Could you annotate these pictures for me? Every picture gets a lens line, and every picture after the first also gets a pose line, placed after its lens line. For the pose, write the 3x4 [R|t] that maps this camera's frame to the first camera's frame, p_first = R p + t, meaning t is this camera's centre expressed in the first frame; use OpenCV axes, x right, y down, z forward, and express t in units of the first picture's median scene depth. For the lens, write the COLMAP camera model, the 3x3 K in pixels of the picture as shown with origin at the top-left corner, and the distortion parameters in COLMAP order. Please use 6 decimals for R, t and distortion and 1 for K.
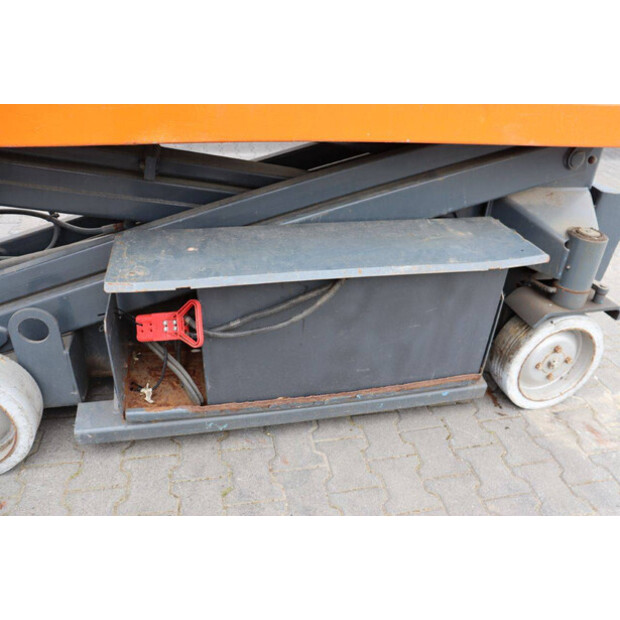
lens RADIAL K [[485.1, 0, 310.0], [0, 485.1, 310.0], [0, 0, 1]] dist [-0.058720, 0.001615]
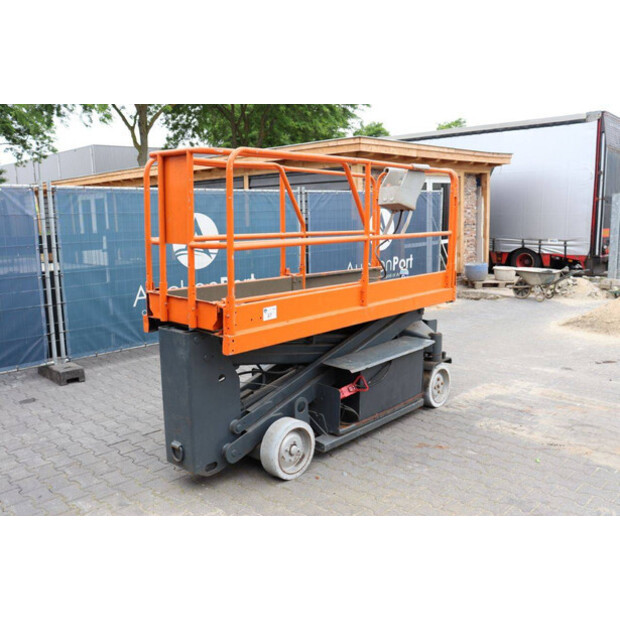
lens RADIAL K [[570.1, 0, 310.0], [0, 570.1, 310.0], [0, 0, 1]] dist [-0.161044, 0.207547]
pose [[0.819936, -0.152702, 0.551712, -1.847267], [0.340134, 0.905152, -0.254969, 0.311072], [-0.460449, 0.396715, 0.794106, -1.381273]]
